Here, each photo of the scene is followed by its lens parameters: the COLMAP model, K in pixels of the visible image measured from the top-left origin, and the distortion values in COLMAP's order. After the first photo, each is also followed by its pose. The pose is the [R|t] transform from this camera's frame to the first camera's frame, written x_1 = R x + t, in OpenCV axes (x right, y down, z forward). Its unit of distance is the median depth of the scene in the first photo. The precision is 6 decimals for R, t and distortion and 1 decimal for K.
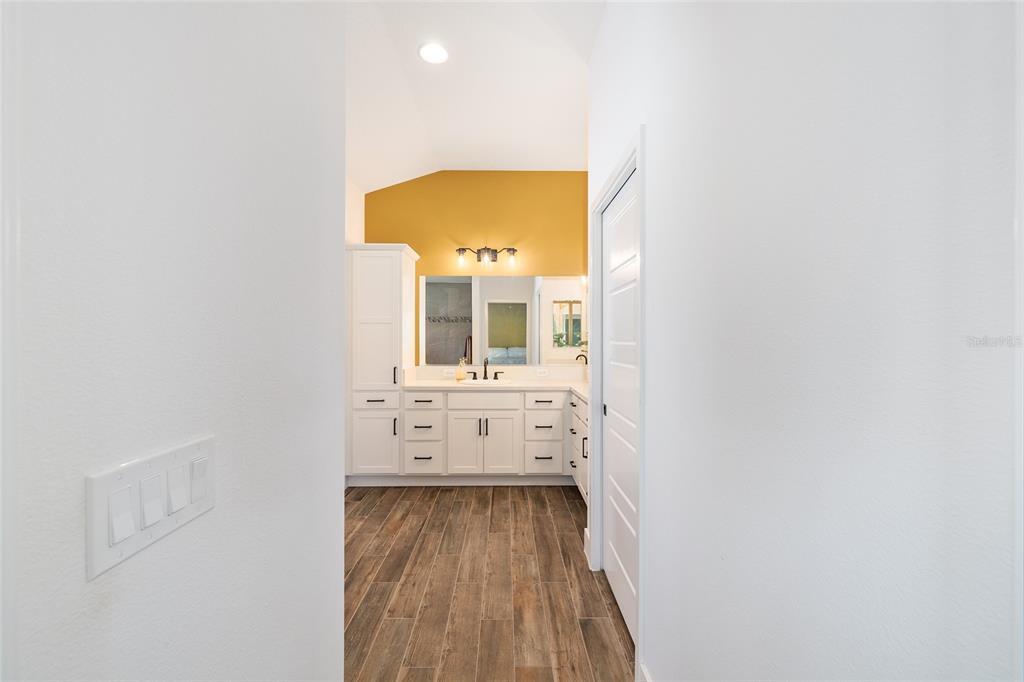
lens RADIAL K [[417.0, 0, 512.0], [0, 417.0, 337.1], [0, 0, 1]] dist [0.000382, -0.000699]
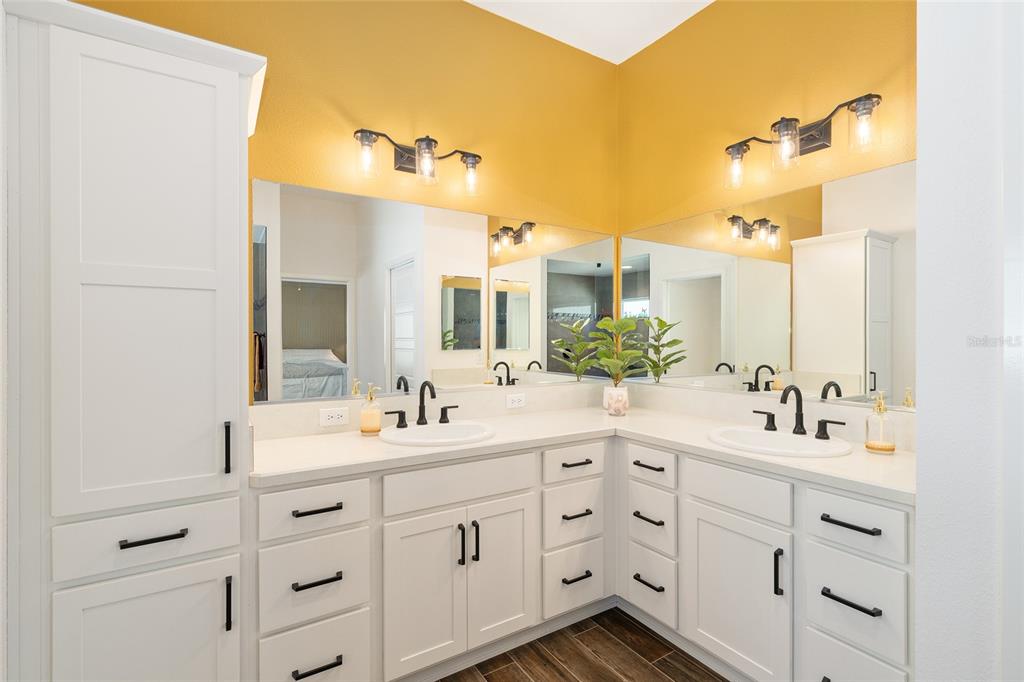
lens RADIAL K [[457.2, 0, 509.9], [0, 457.2, 346.1], [0, 0, 1]] dist [-0.005043, -0.000825]
pose [[0.862910, -0.007295, 0.505305, -0.264997], [-0.001380, 0.999858, 0.016792, 0.005730], [-0.505356, -0.015187, 0.862777, 0.573903]]
